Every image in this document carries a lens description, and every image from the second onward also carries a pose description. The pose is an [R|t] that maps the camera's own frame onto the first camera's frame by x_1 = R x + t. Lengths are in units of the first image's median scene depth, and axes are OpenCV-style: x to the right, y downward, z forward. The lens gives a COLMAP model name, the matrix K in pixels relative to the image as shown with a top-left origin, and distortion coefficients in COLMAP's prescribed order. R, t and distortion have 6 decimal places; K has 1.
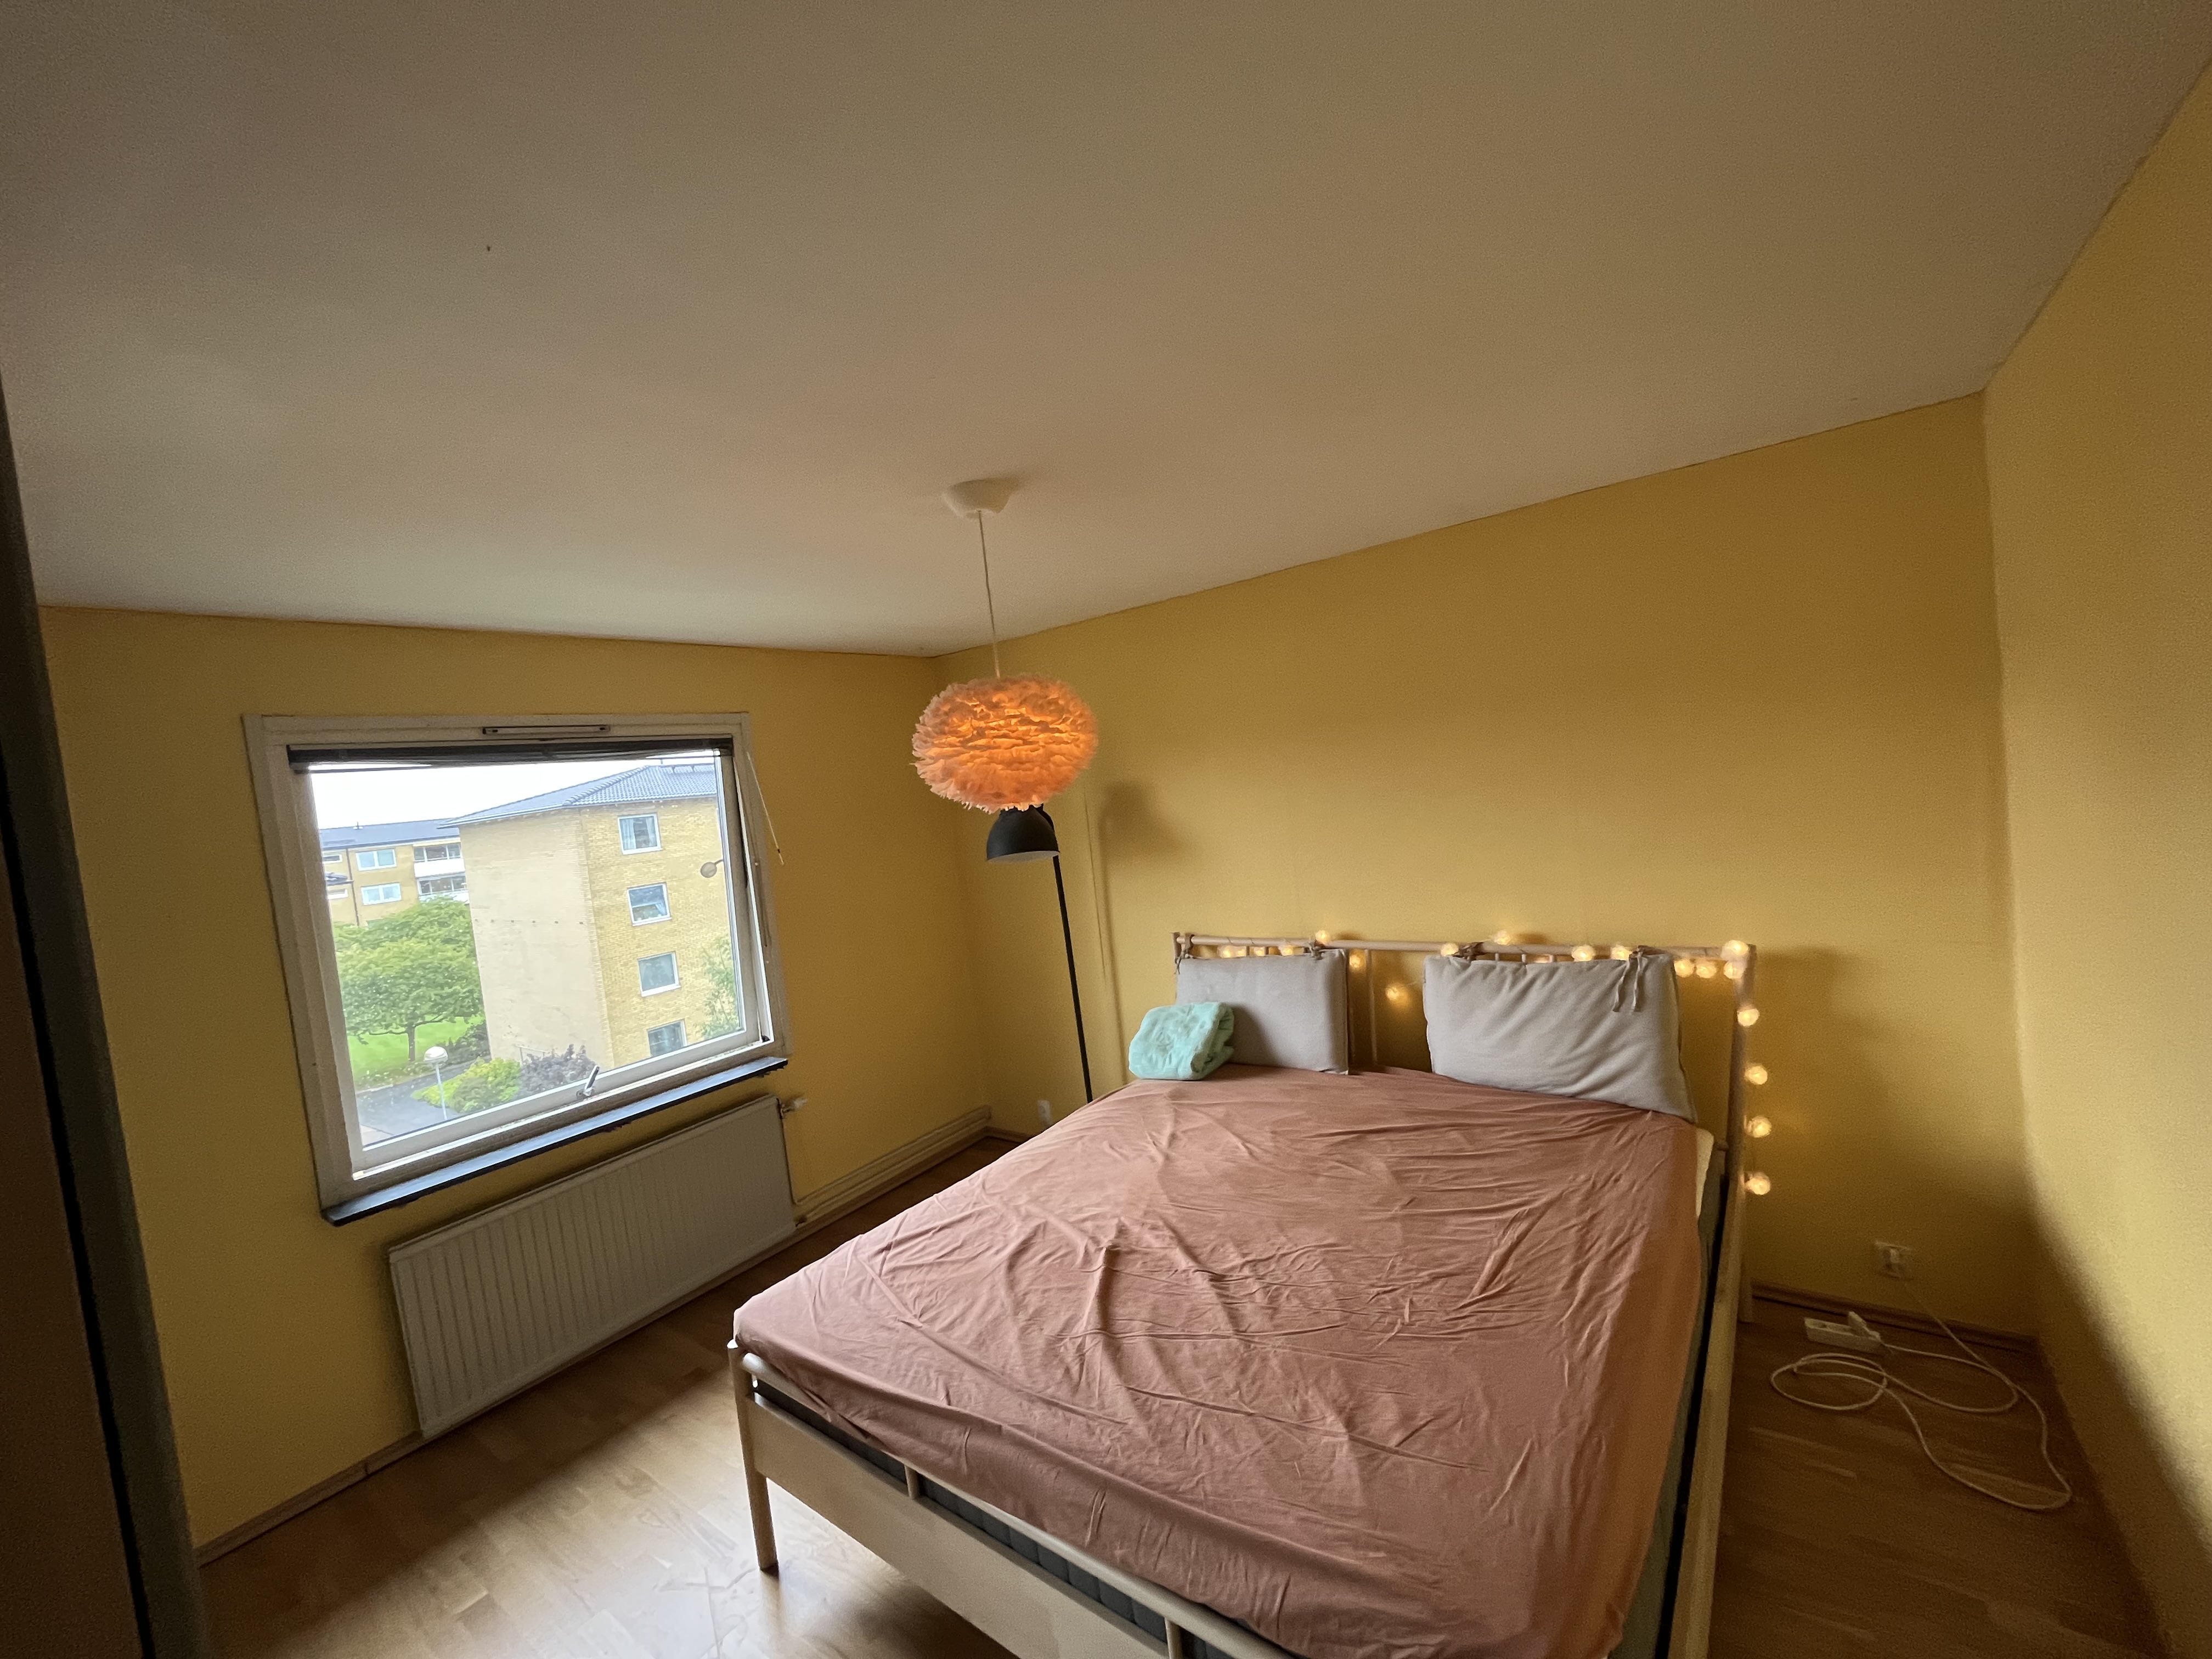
lens RADIAL K [[894.2, 0, 1105.0], [0, 894.2, 823.3], [0, 0, 1]] dist [0.001072, -0.000155]
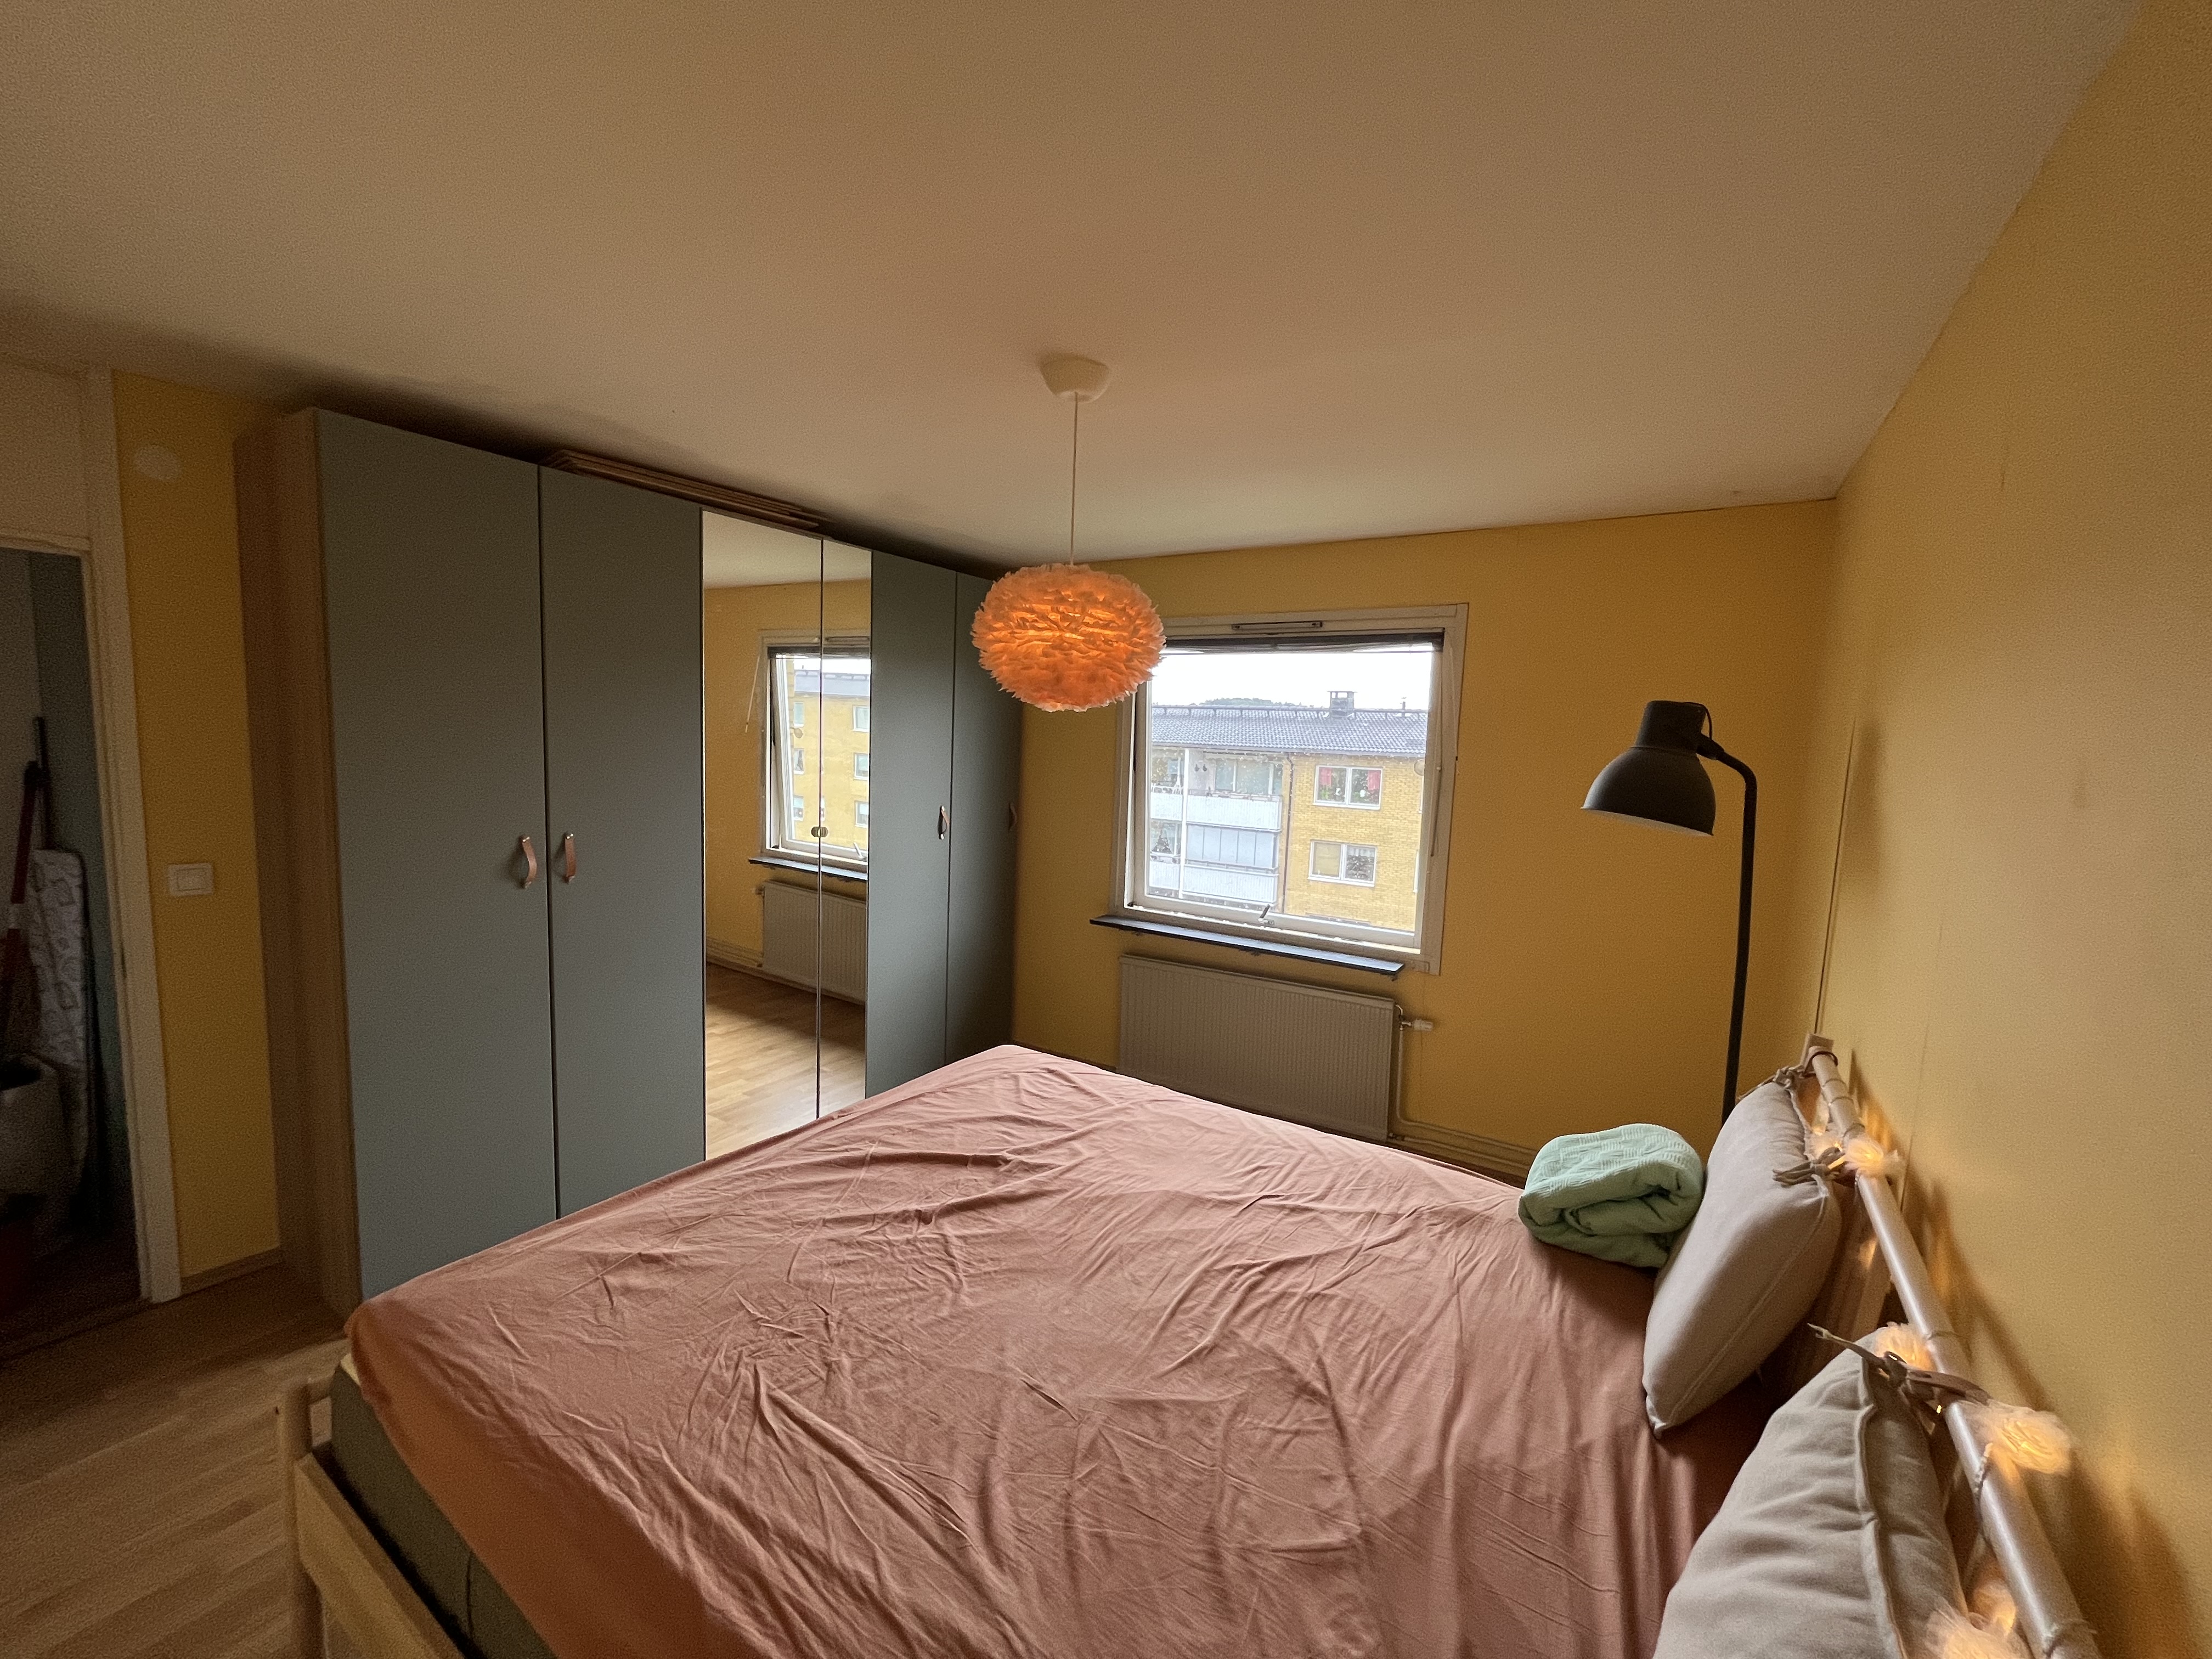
lens RADIAL K [[894.2, 0, 1102.8], [0, 894.2, 832.0], [0, 0, 1]] dist [0.001072, -0.000155]
pose [[0.066056, 0.216438, -0.974059, 1.033882], [-0.083615, 0.973958, 0.210745, -0.113473], [0.994306, 0.067525, 0.082433, 1.146822]]
